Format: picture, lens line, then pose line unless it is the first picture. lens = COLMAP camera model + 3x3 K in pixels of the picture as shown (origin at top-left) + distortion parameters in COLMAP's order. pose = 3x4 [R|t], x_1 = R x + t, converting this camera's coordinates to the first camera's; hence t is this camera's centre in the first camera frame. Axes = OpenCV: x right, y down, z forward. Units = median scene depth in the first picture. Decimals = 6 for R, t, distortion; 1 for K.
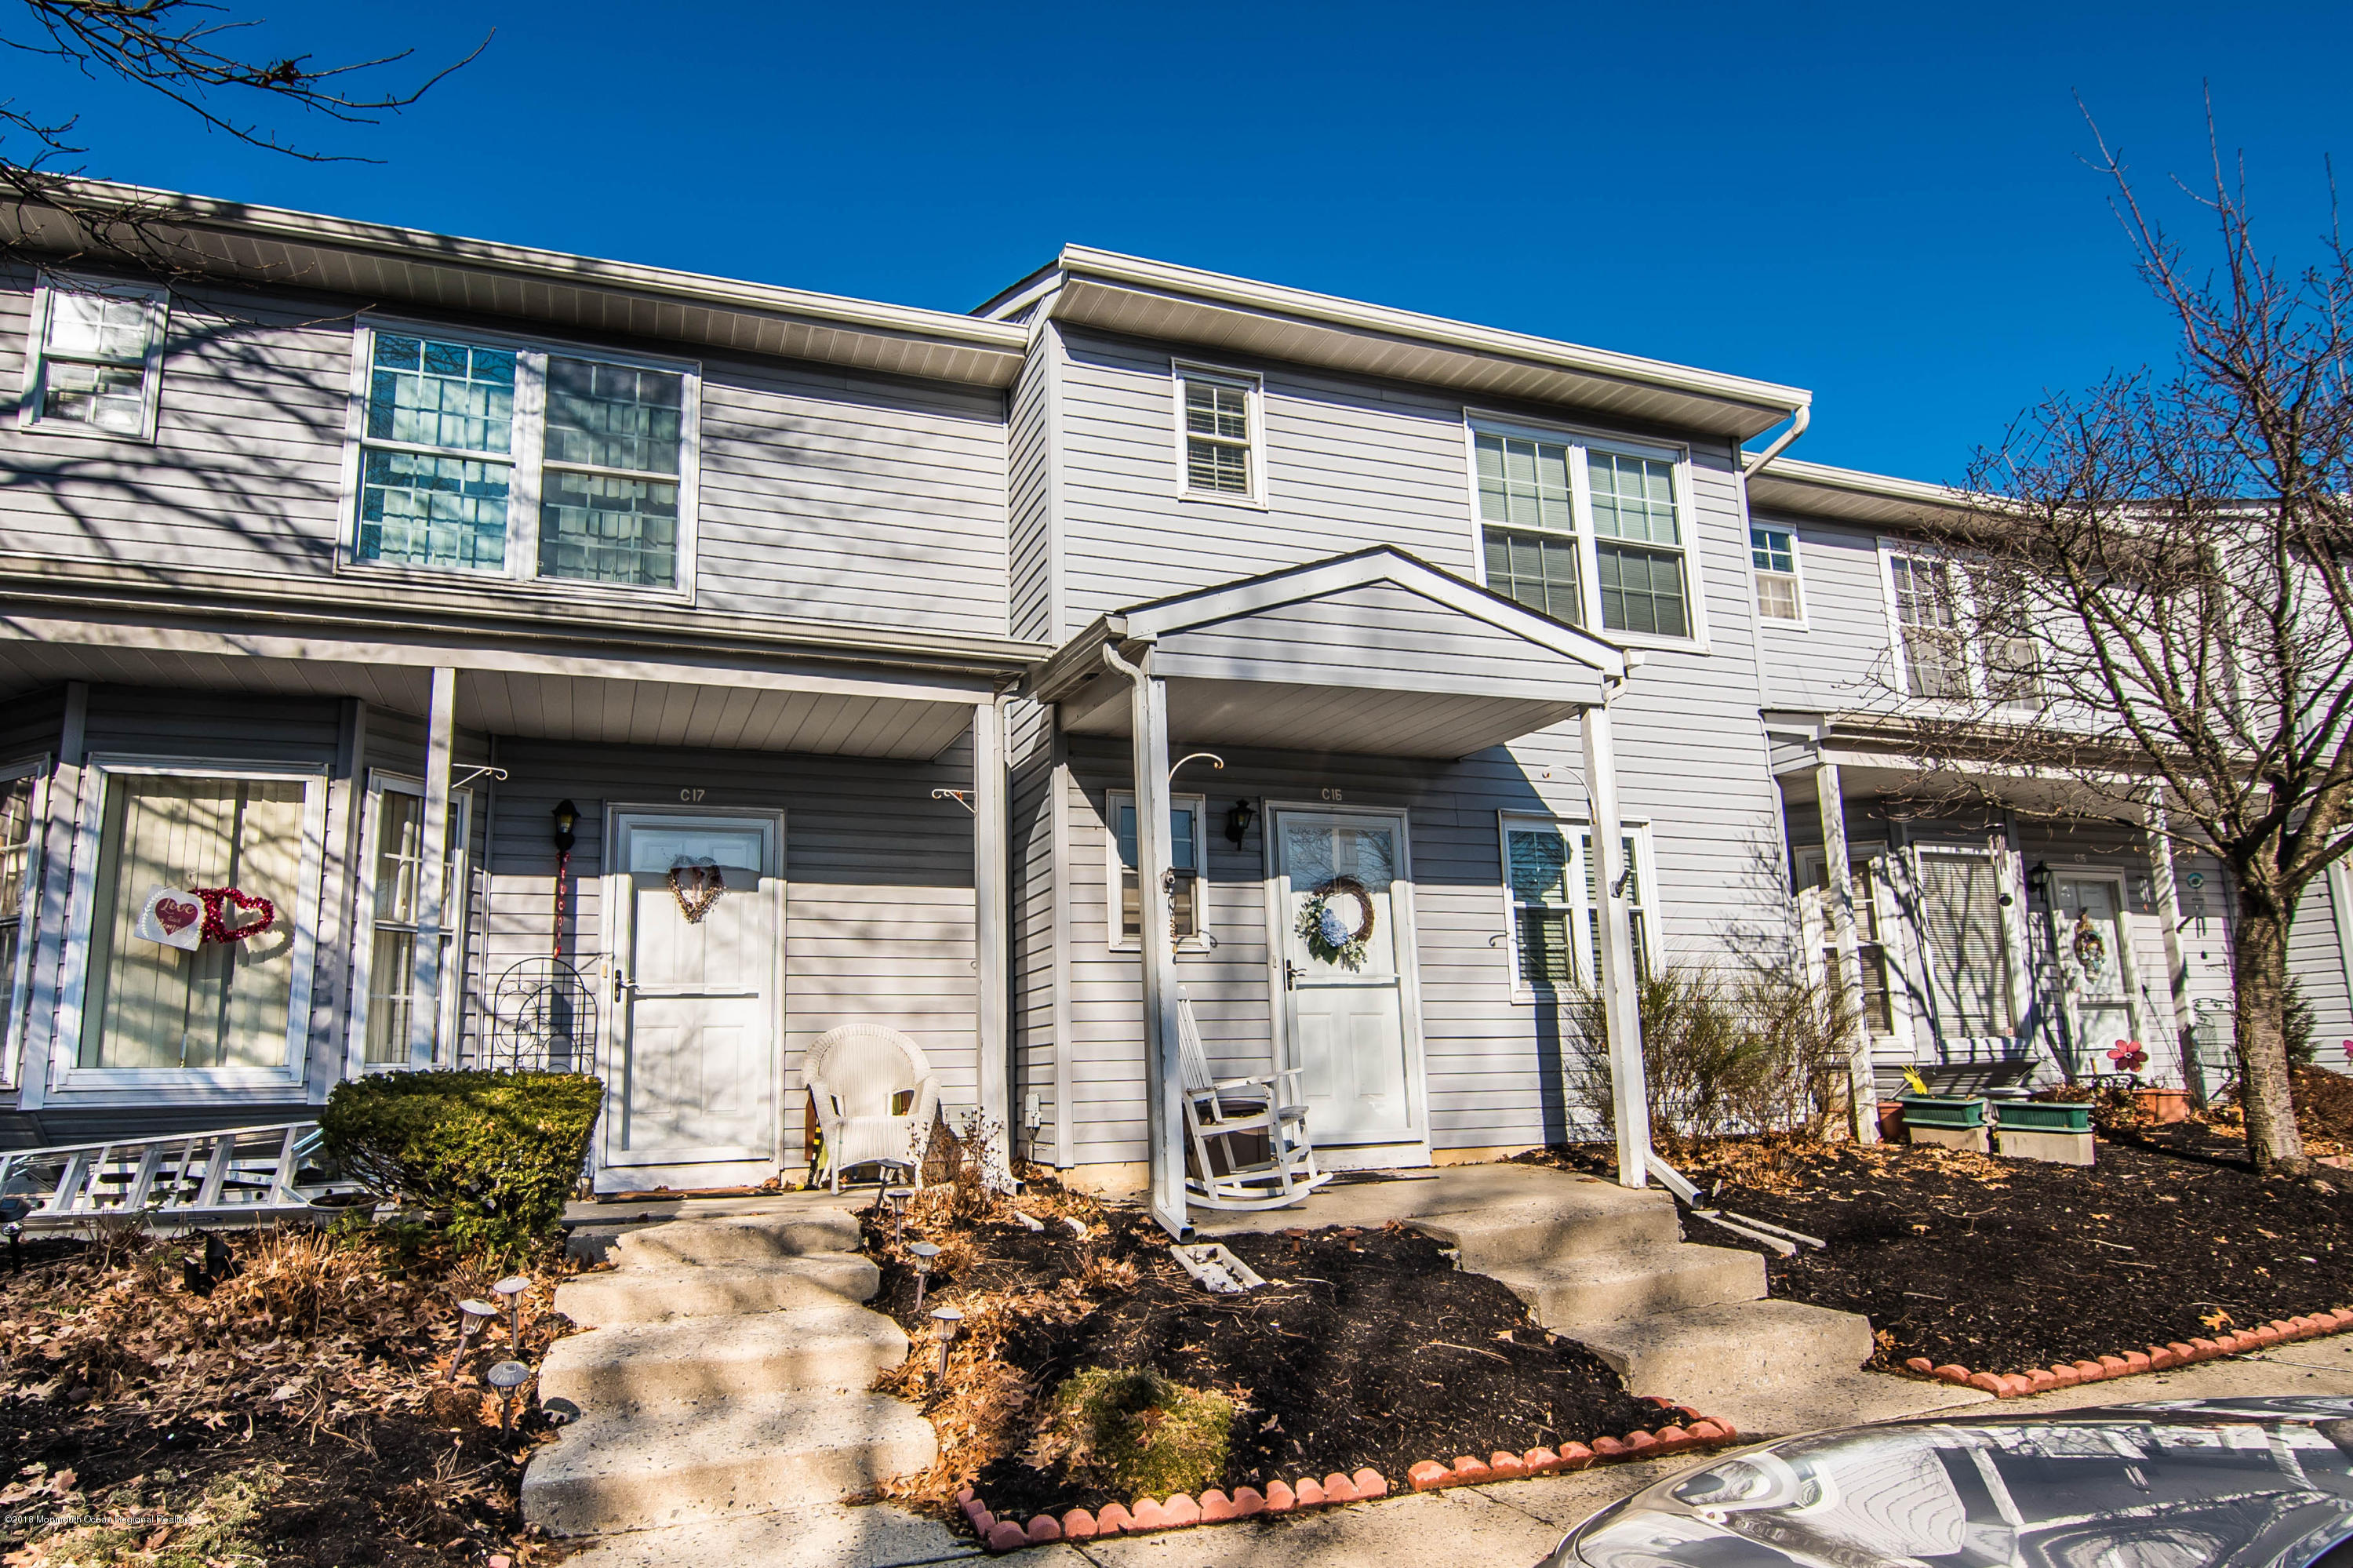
lens RADIAL K [[1385.1, 0, 1178.6], [0, 1385.1, 851.9], [0, 0, 1]] dist [0.003719, -0.023709]
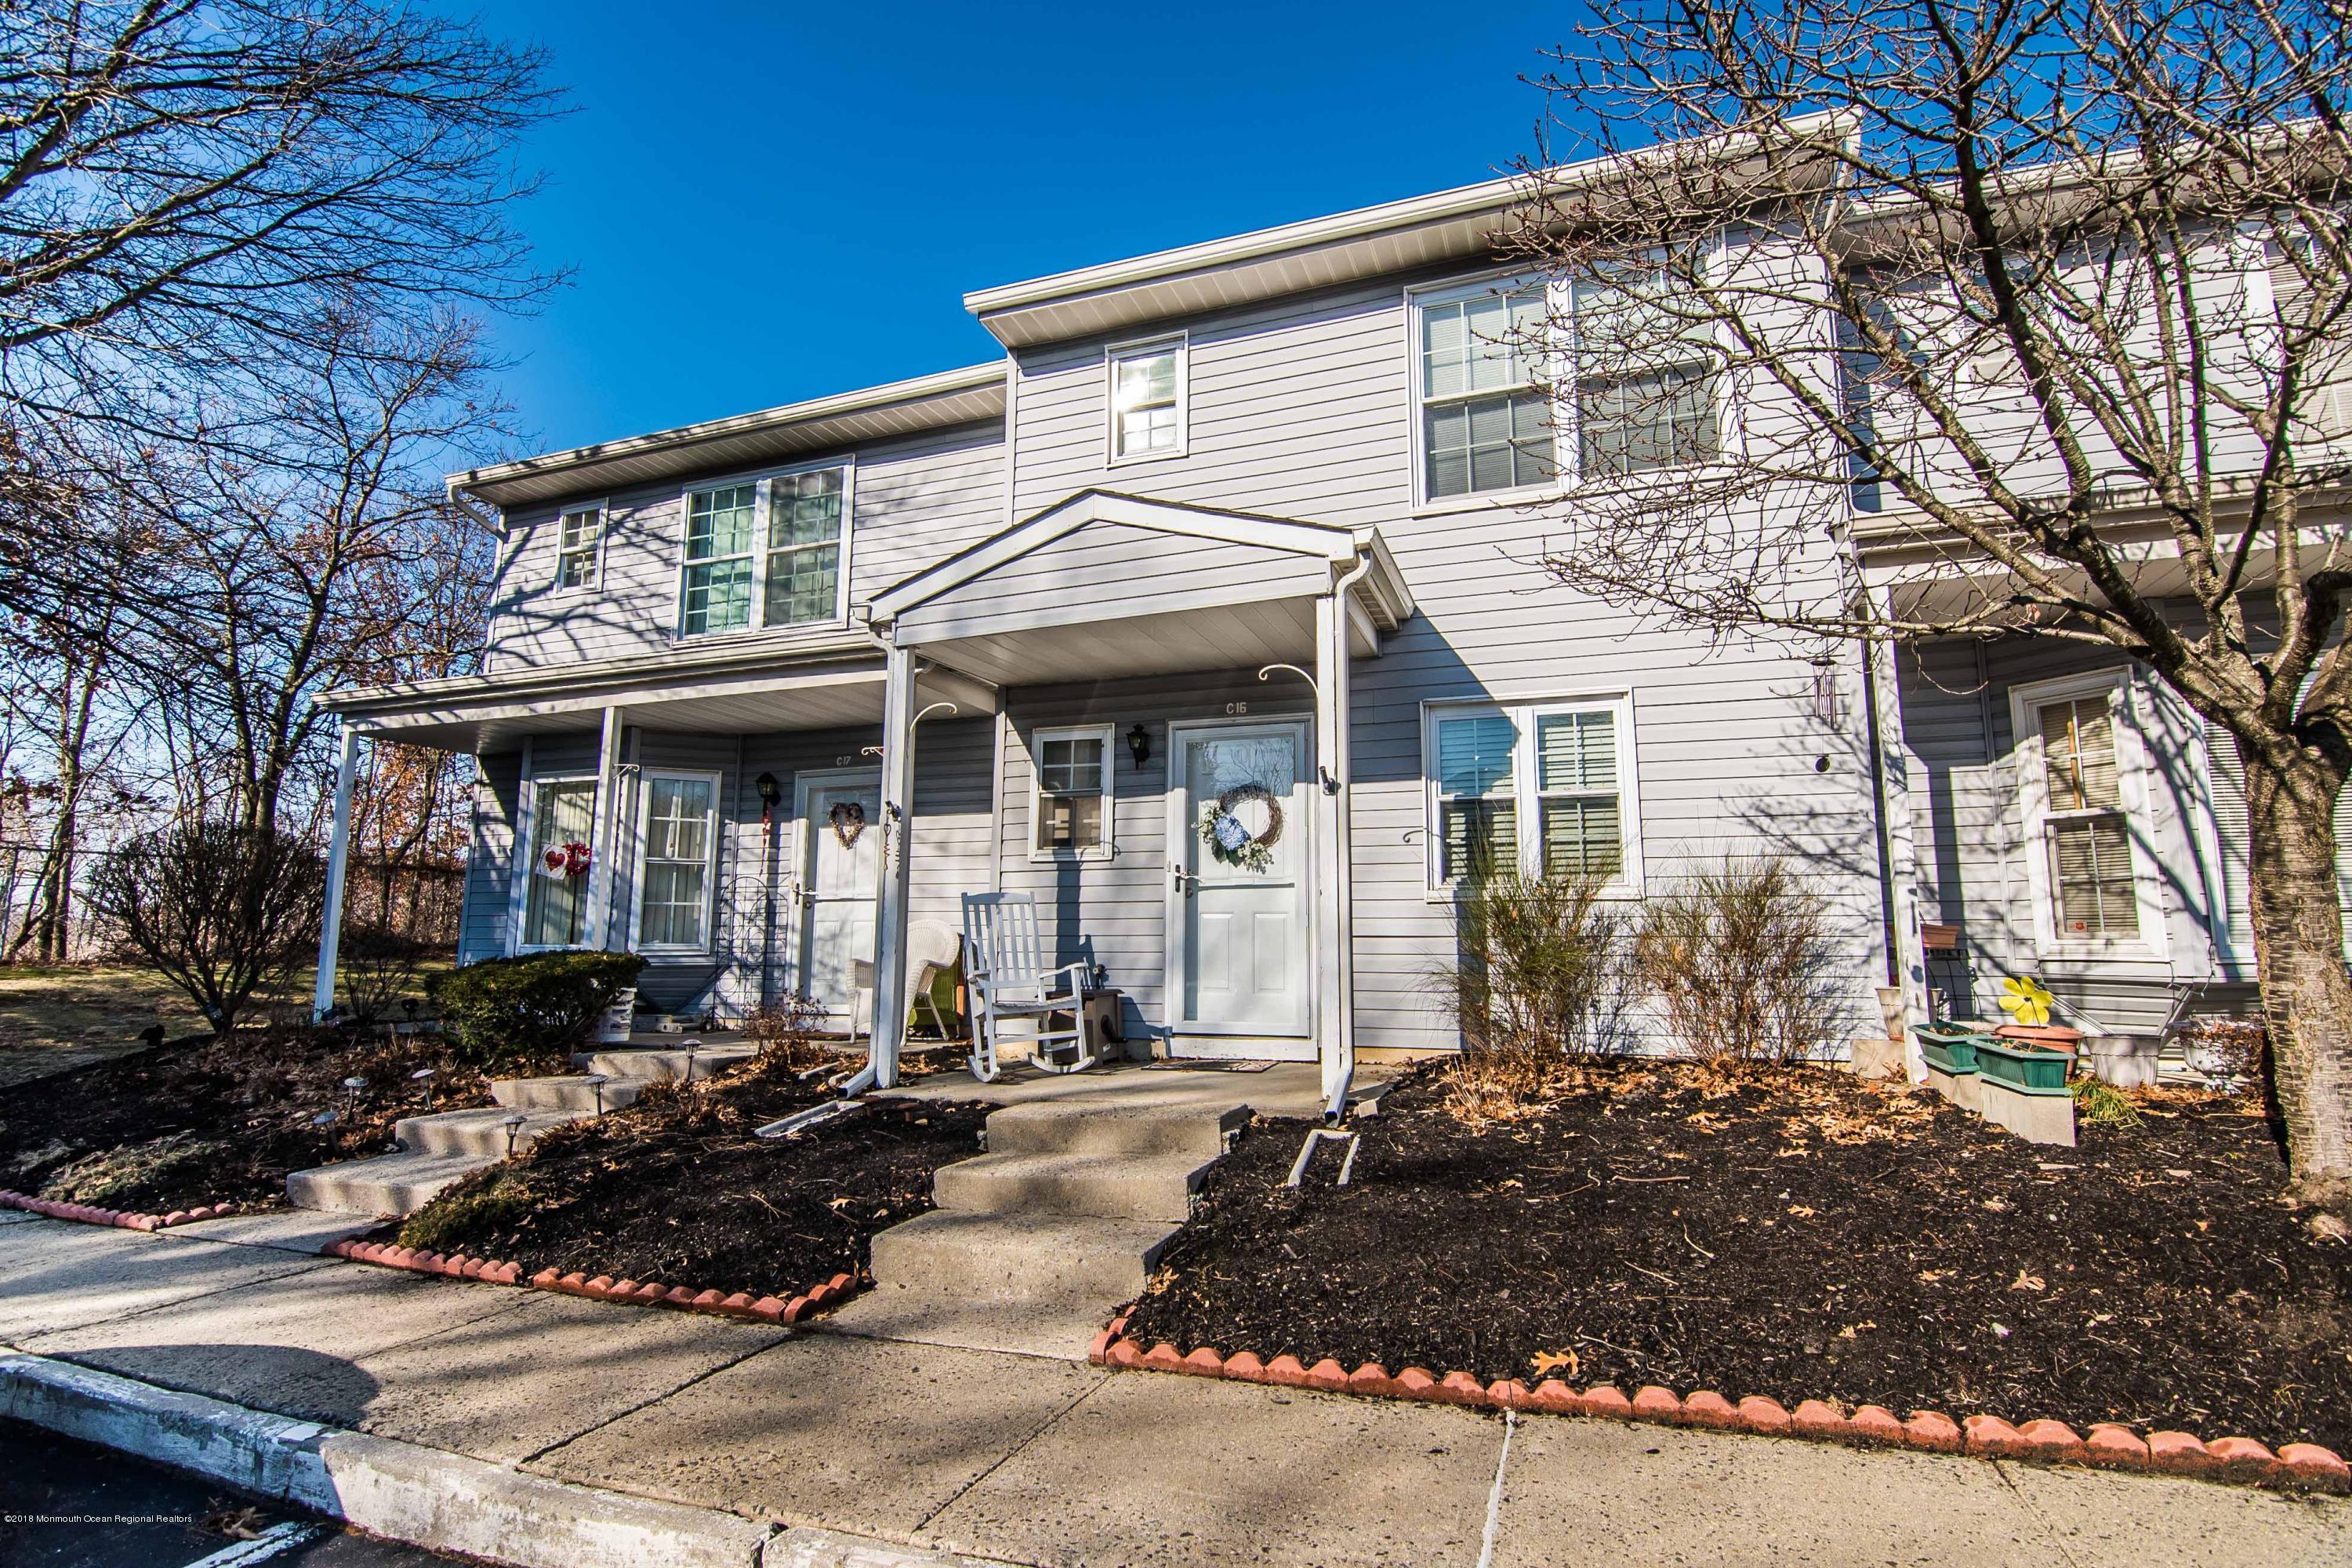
lens RADIAL K [[1194.5, 0, 1173.4], [0, 1194.5, 781.9], [0, 0, 1]] dist [-0.000470, -0.017060]
pose [[0.747103, -0.067393, -0.661283, 0.736038], [0.085266, 0.996345, -0.005208, 0.017783], [0.659216, -0.052494, 0.750119, 0.294824]]
